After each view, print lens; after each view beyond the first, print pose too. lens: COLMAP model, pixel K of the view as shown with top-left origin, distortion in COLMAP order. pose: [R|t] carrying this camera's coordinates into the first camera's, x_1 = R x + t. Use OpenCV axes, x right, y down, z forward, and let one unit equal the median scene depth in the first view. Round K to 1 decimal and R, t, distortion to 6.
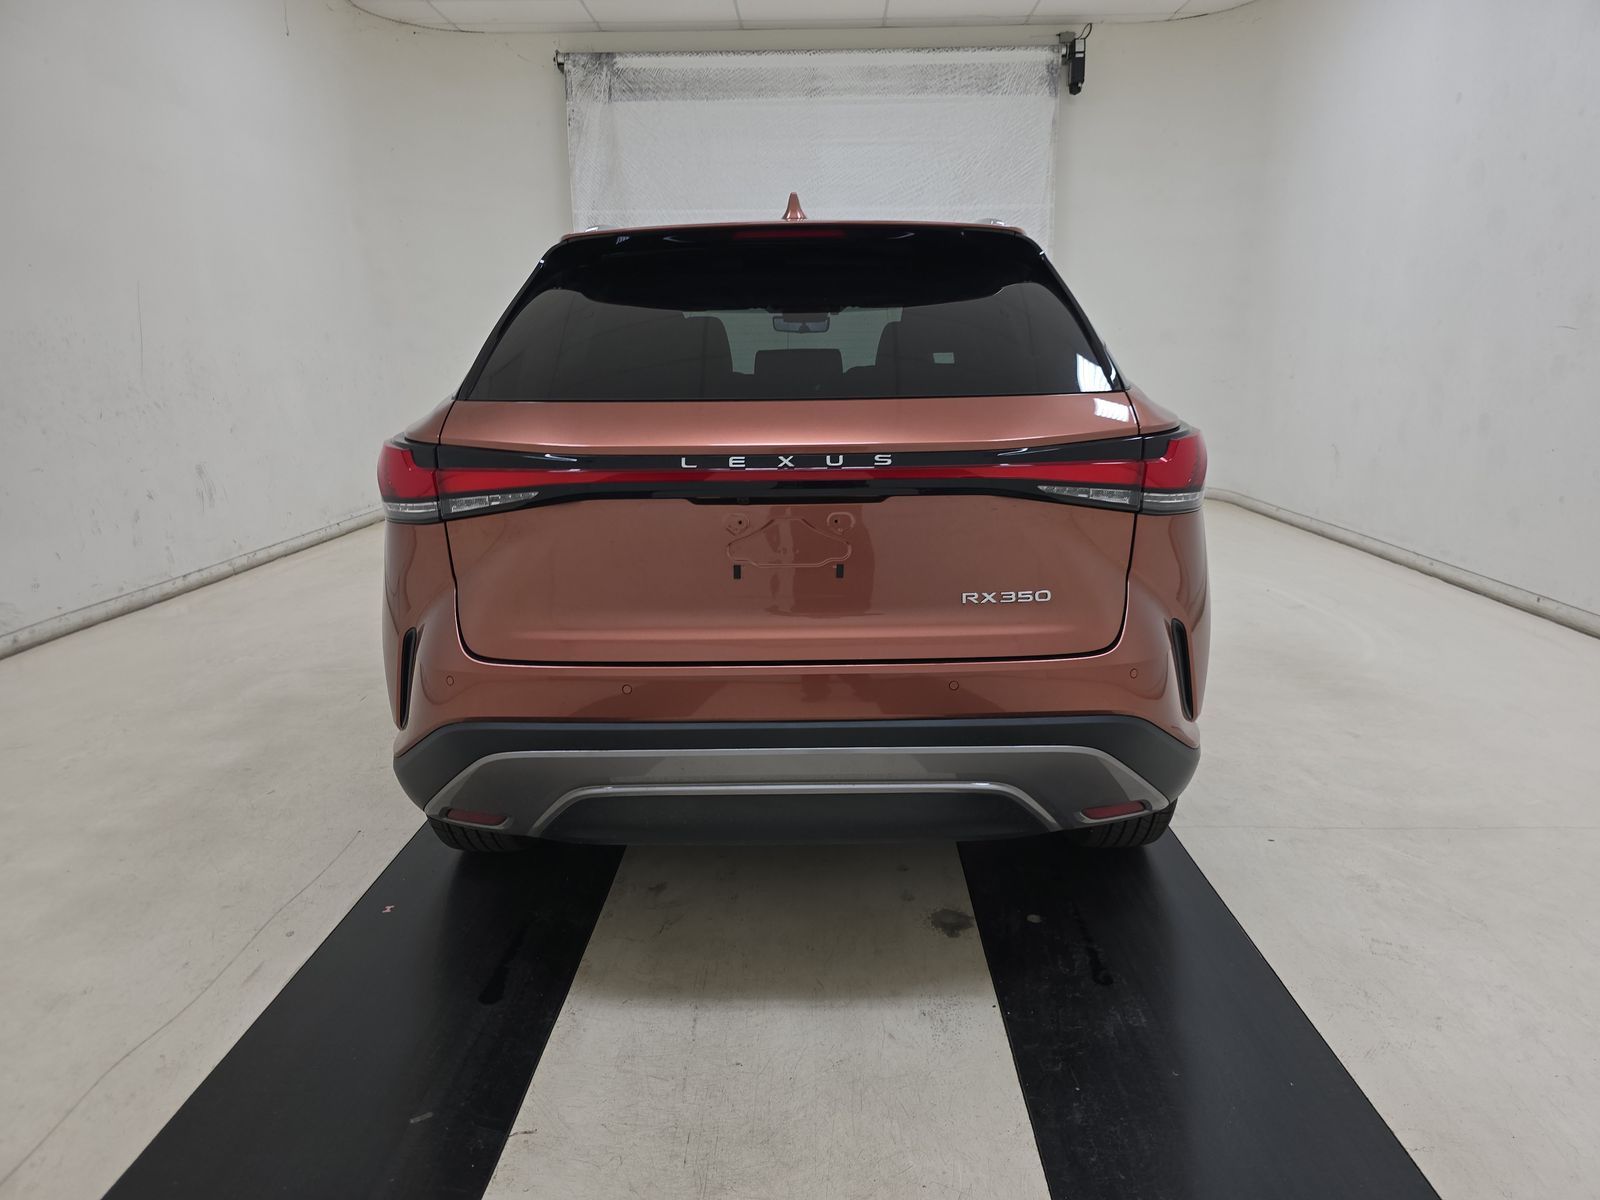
lens RADIAL K [[1082.7, 0, 804.0], [0, 1082.7, 596.0], [0, 0, 1]] dist [0.027622, -0.028711]
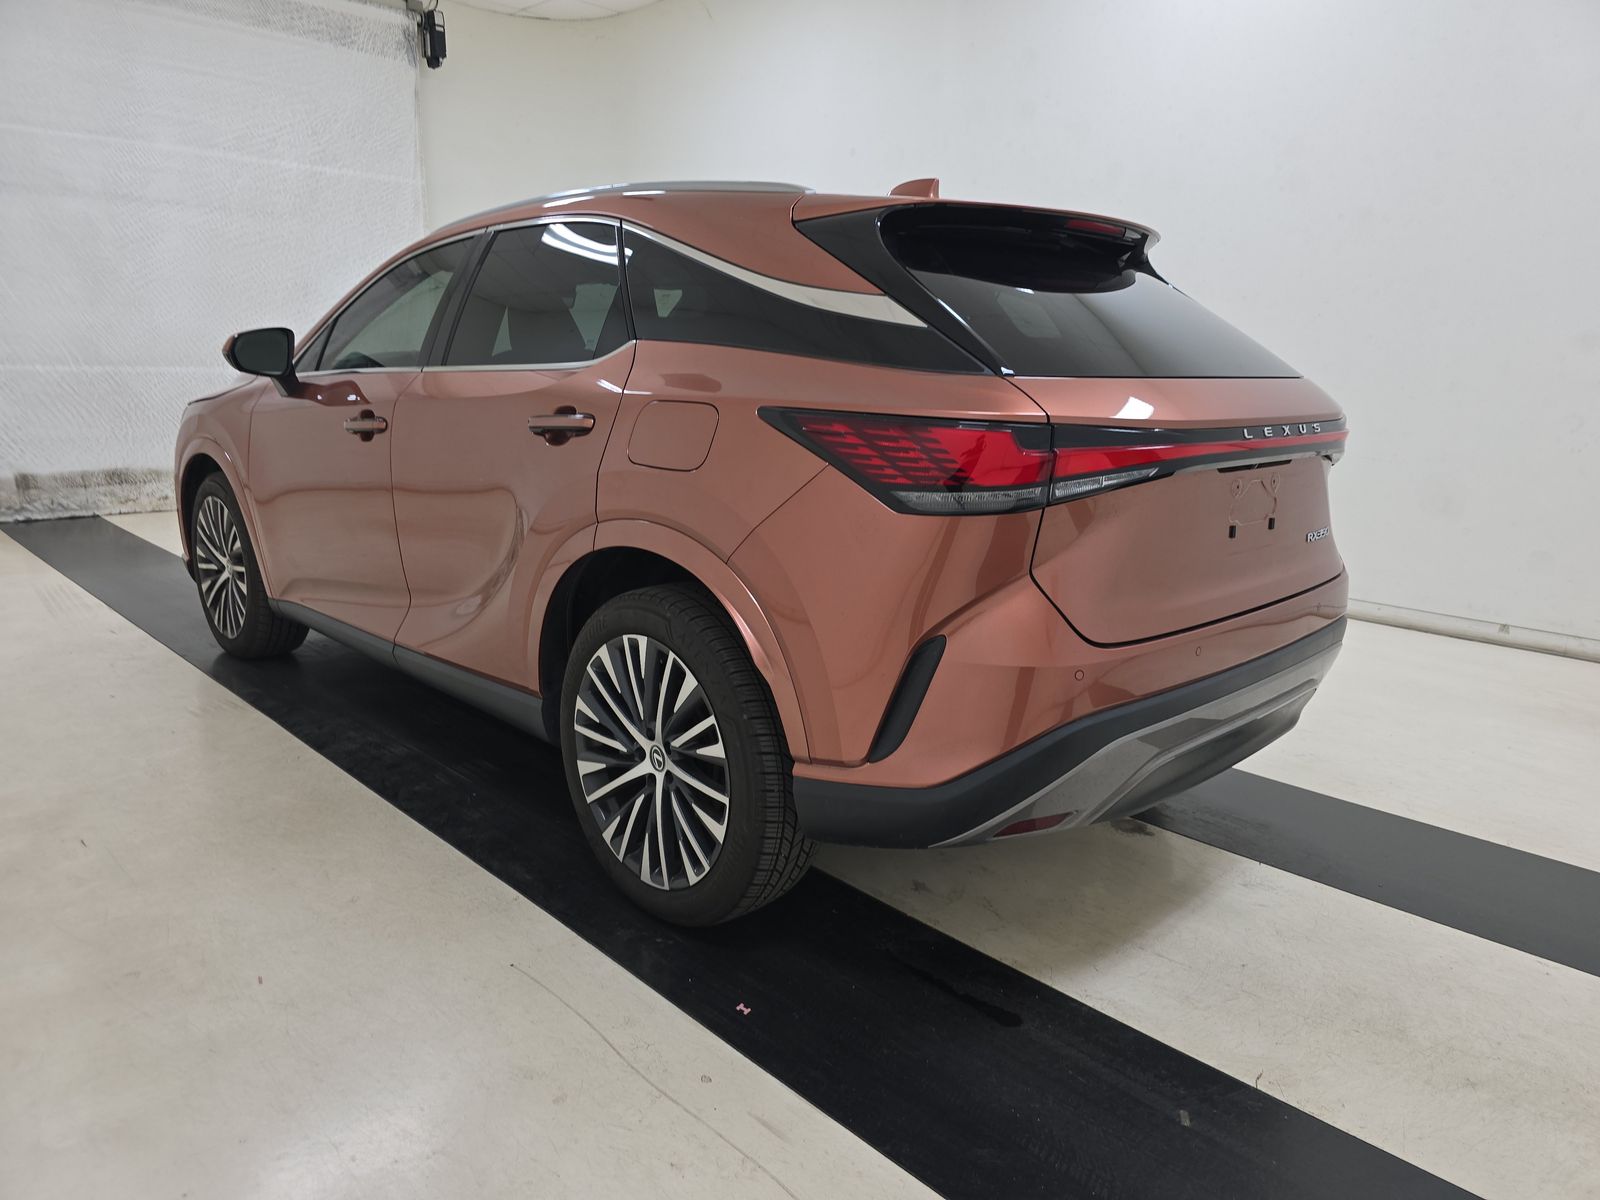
lens RADIAL K [[1082.7, 0, 808.2], [0, 1082.7, 600.8], [0, 0, 1]] dist [0.027622, -0.028711]
pose [[0.698232, -0.125417, 0.704800, -0.258957], [0.118763, 0.991185, 0.058723, -0.015377], [-0.705951, 0.042702, 0.706972, 0.114652]]
